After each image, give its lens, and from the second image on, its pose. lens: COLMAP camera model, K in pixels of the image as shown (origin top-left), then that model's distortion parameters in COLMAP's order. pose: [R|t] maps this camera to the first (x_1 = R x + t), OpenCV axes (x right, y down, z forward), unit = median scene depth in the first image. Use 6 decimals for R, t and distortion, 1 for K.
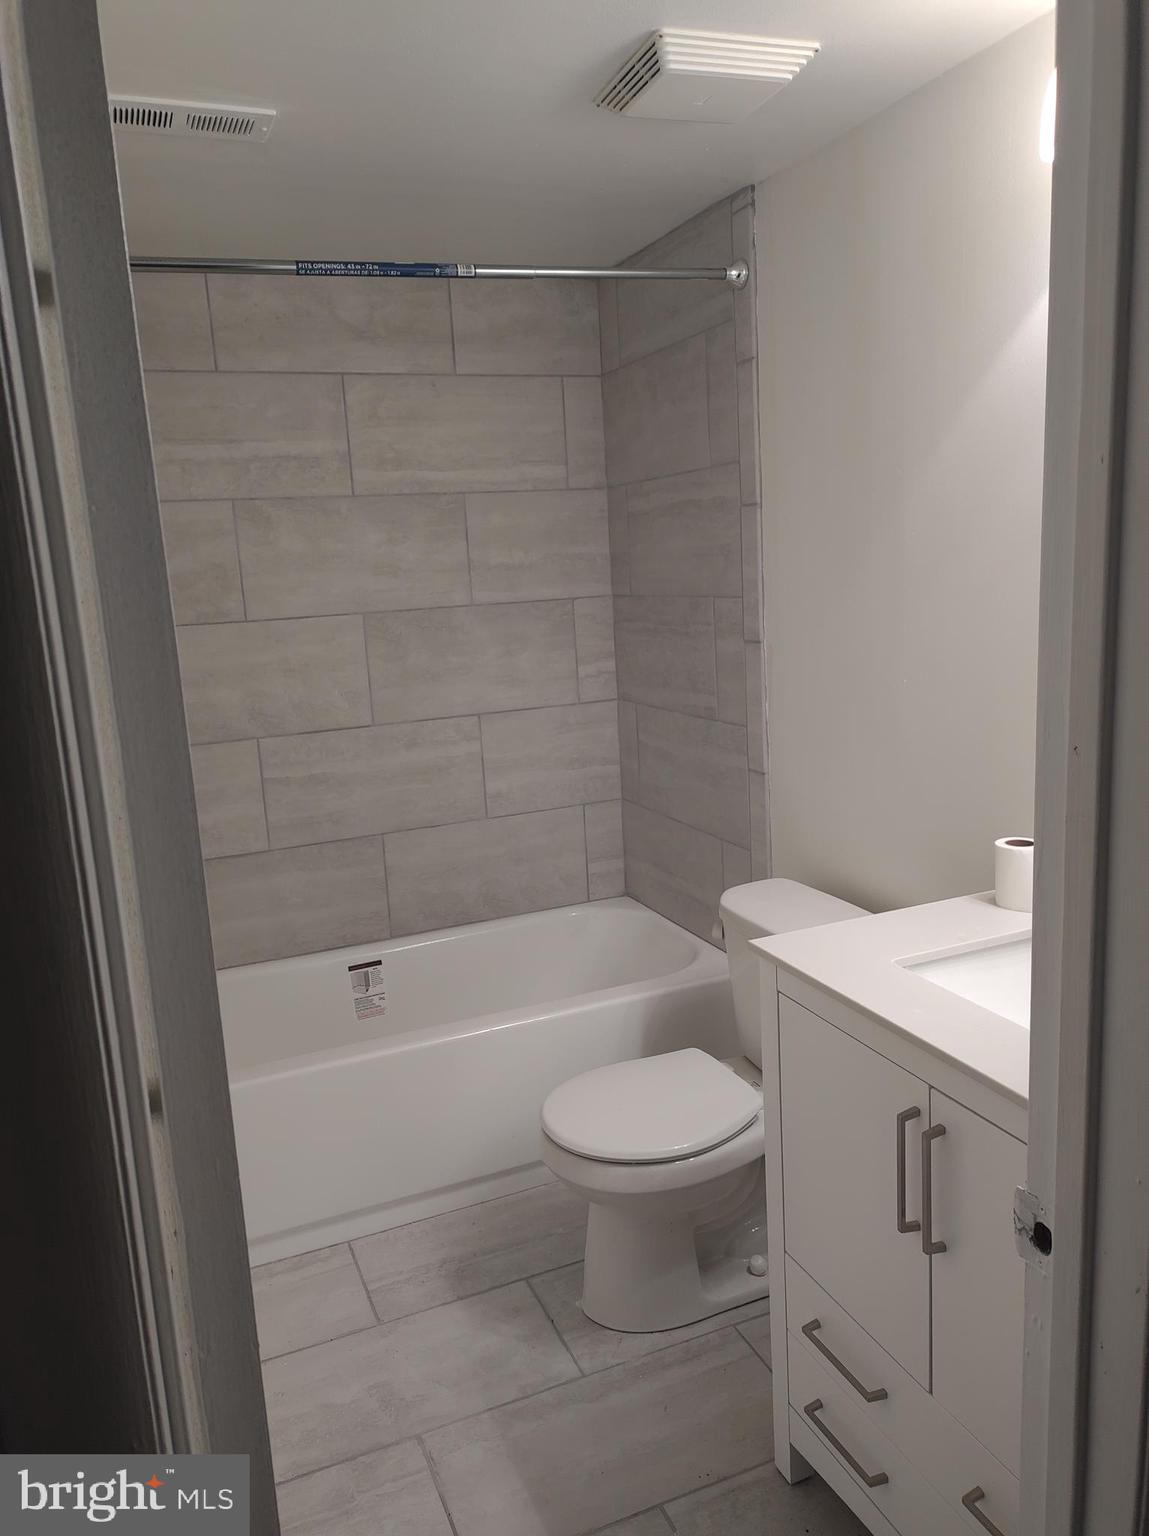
lens RADIAL K [[1131.3, 0, 574.4], [0, 1131.3, 775.7], [0, 0, 1]] dist [0.062588, -0.060987]
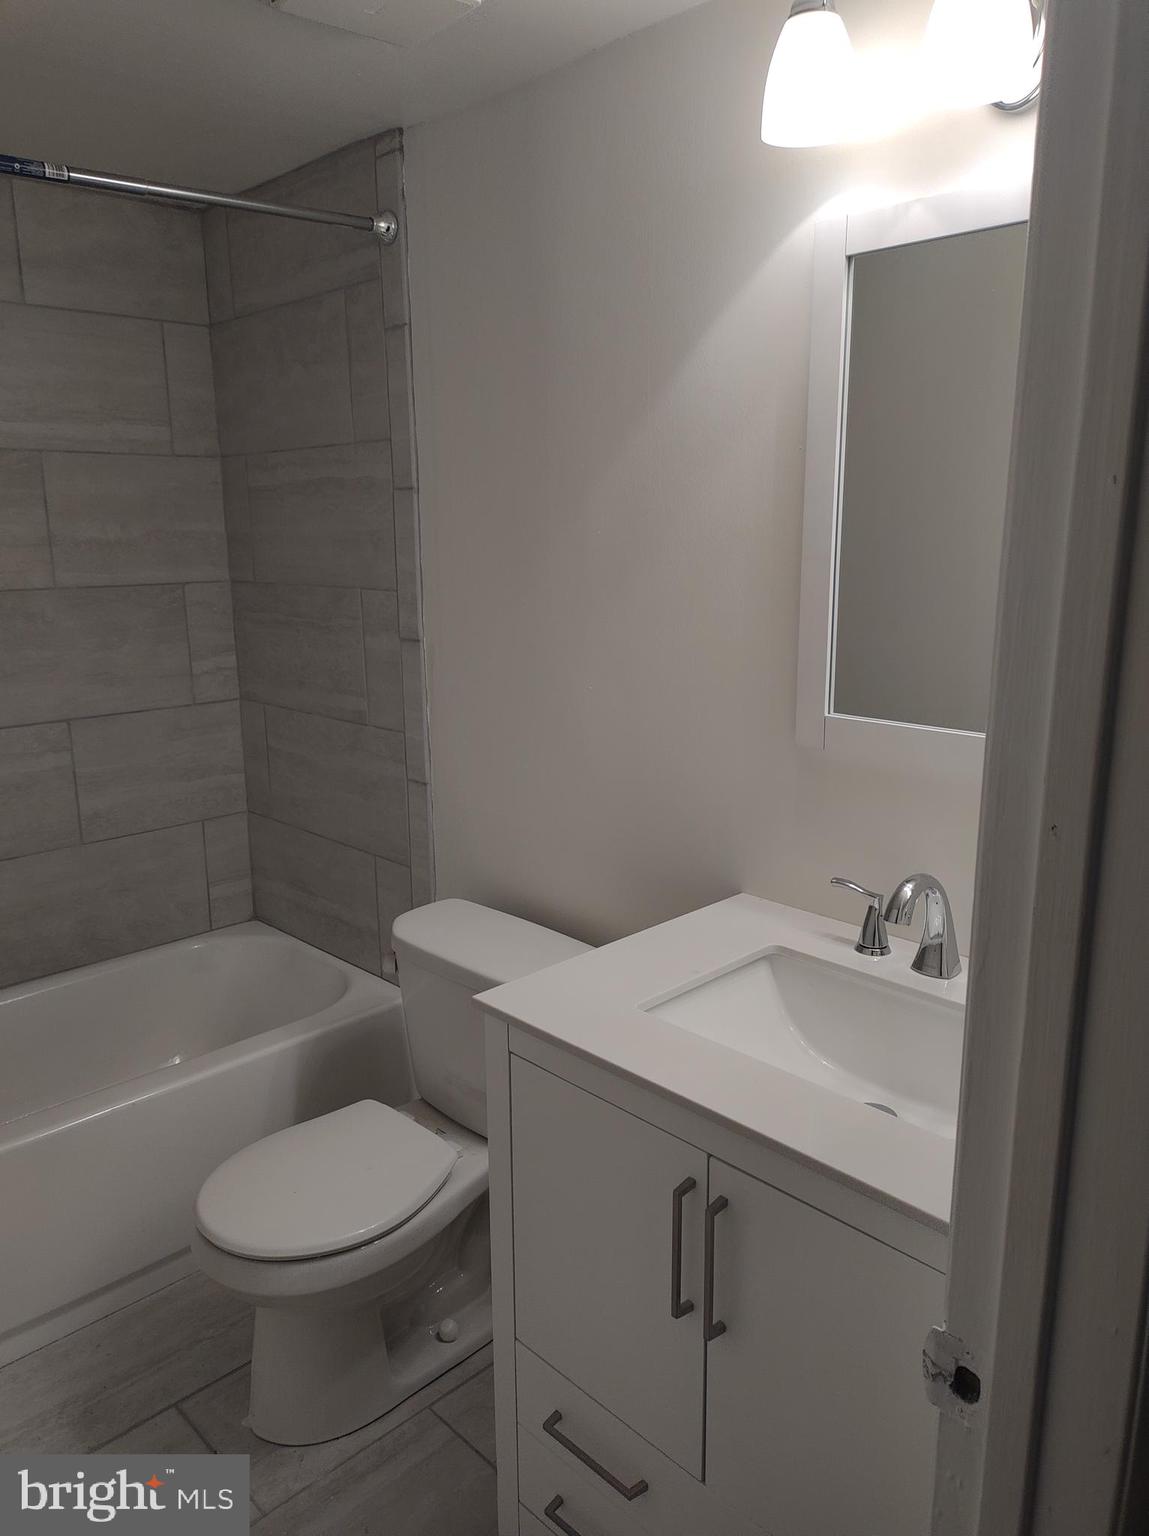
lens RADIAL K [[1131.3, 0, 572.2], [0, 1131.3, 769.5], [0, 0, 1]] dist [0.062588, -0.060987]
pose [[0.931602, -0.035427, 0.361749, -0.057555], [0.030715, 0.999352, 0.018772, -0.029039], [-0.362179, -0.006377, 0.932087, 0.113084]]
